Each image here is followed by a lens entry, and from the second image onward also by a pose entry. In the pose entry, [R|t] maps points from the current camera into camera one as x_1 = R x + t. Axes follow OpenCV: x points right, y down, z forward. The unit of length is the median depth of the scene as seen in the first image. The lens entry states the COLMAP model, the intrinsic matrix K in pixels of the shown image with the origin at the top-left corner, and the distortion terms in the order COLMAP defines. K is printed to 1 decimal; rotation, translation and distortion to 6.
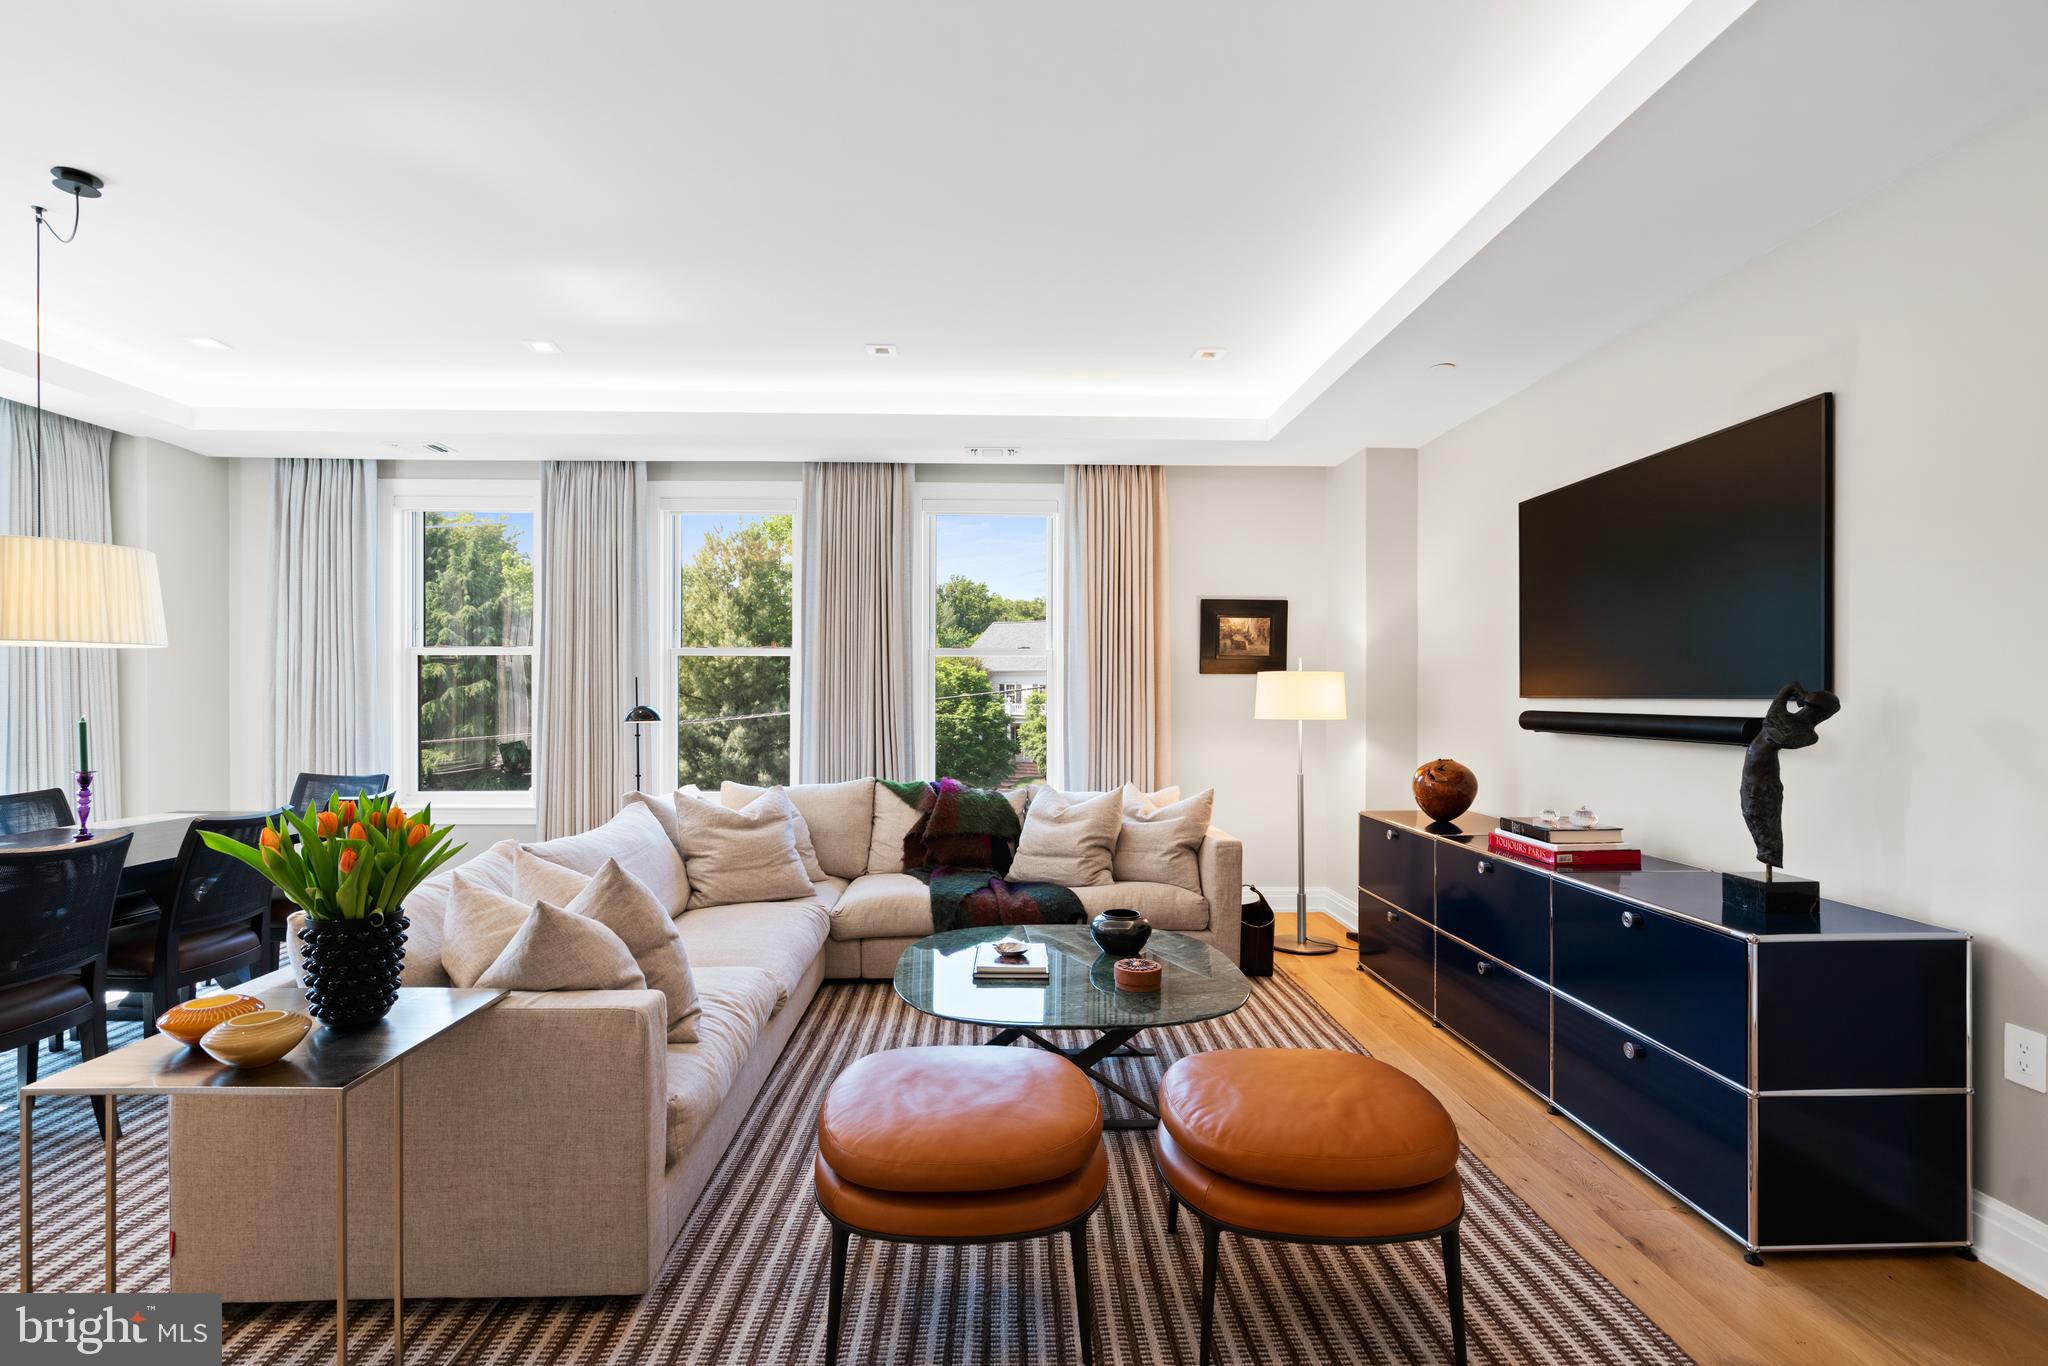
lens RADIAL K [[930.6, 0, 1025.5], [0, 930.6, 689.0], [0, 0, 1]] dist [-0.001961, 0.001160]
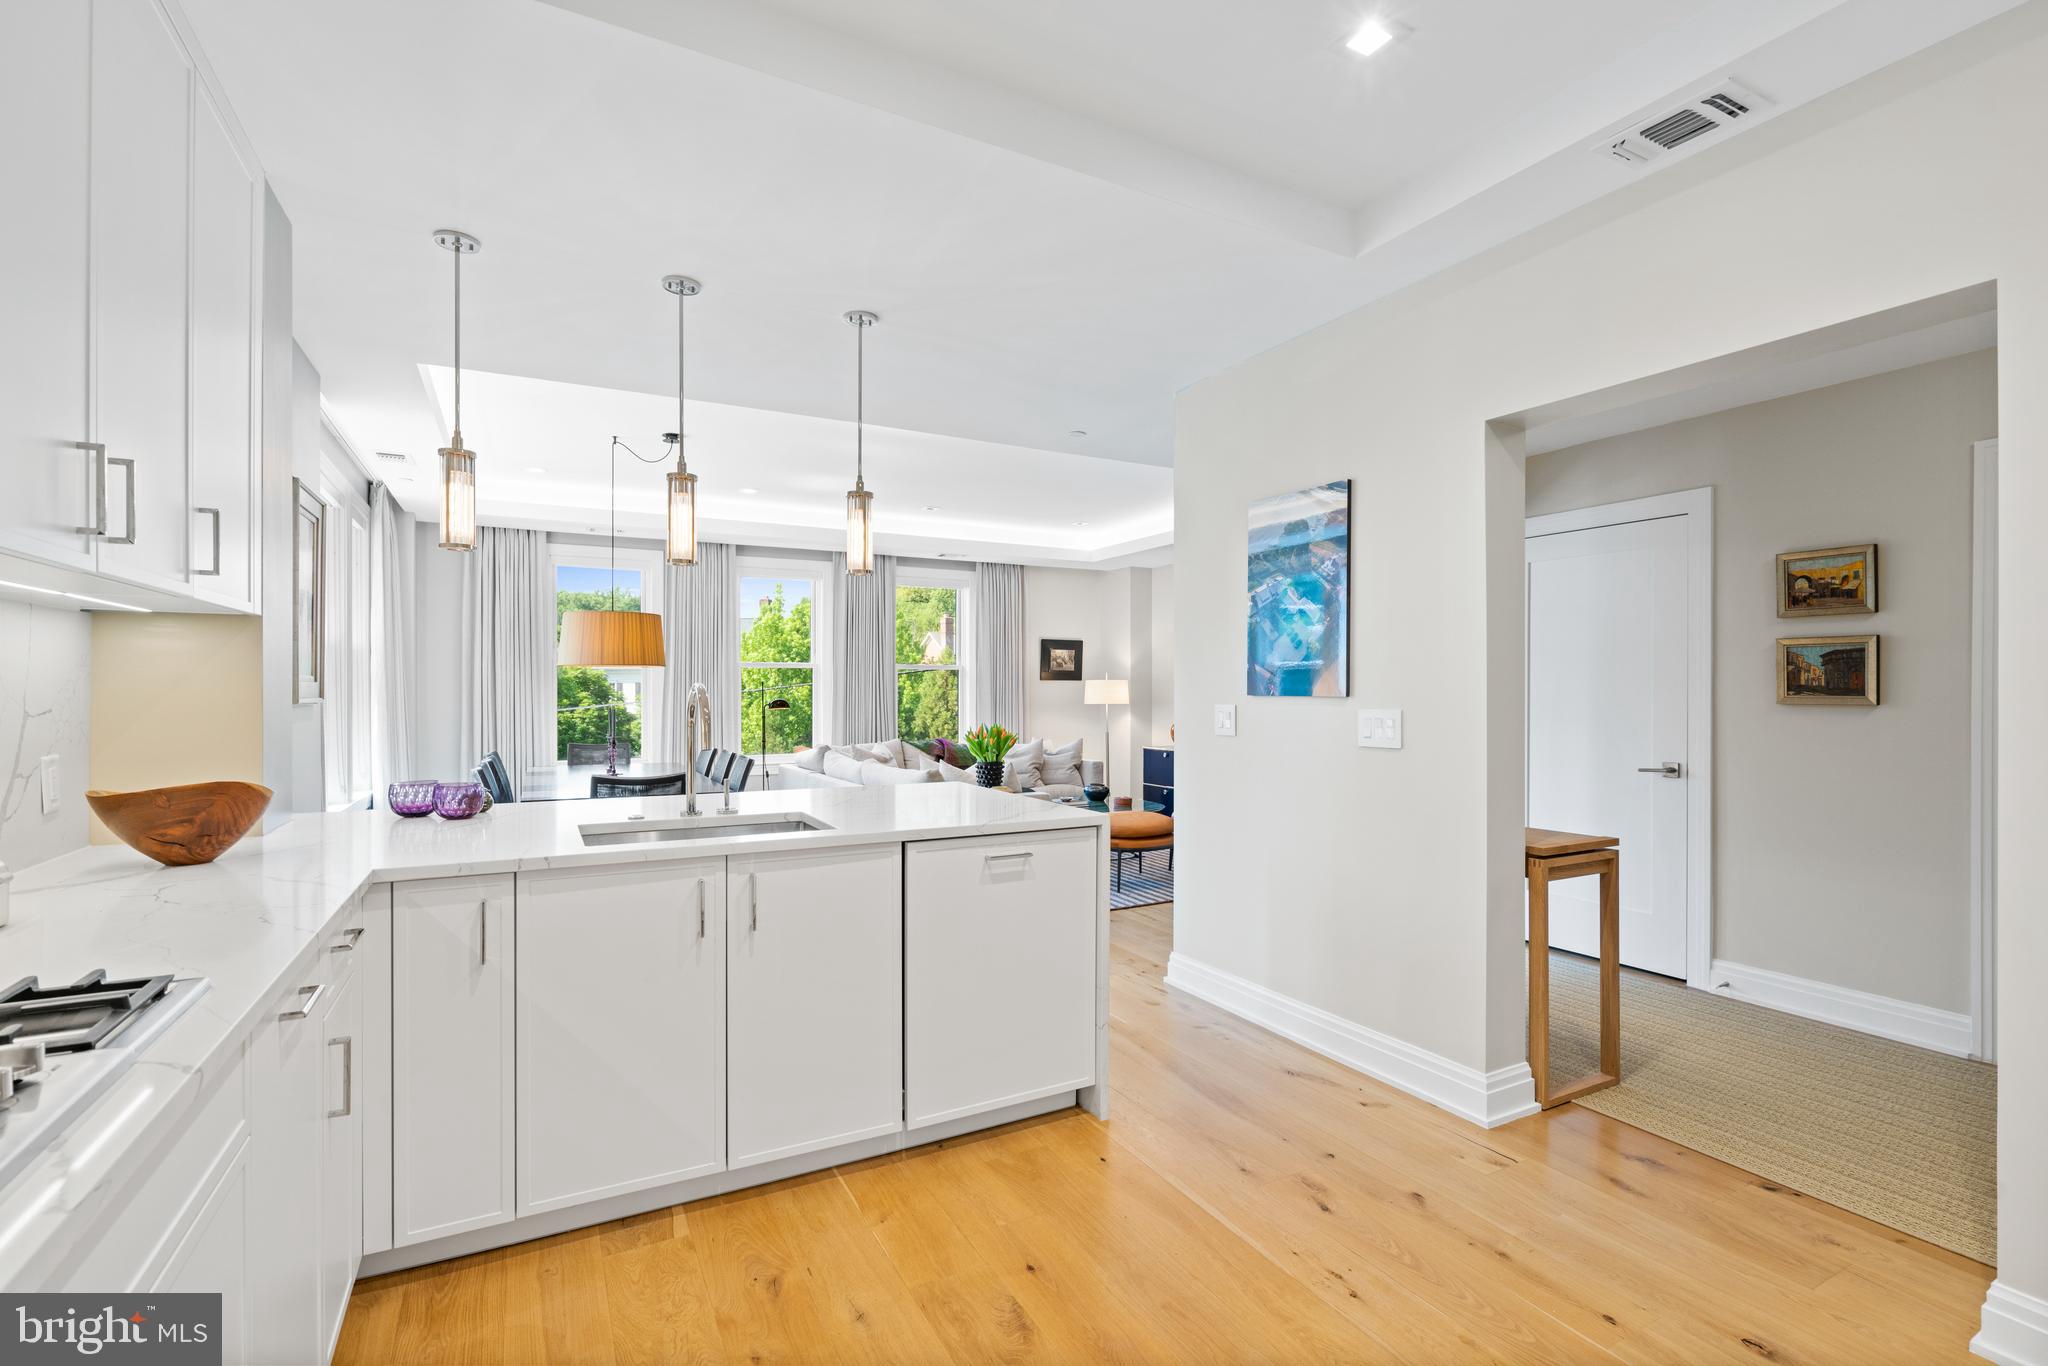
lens RADIAL K [[930.6, 0, 1025.5], [0, 930.6, 689.0], [0, 0, 1]] dist [-0.001961, 0.001160]
pose [[0.892308, -0.000248, 0.451428, -0.784698], [-0.000734, 0.999998, 0.002000, -0.003842], [-0.451427, -0.002116, 0.892306, -0.716569]]
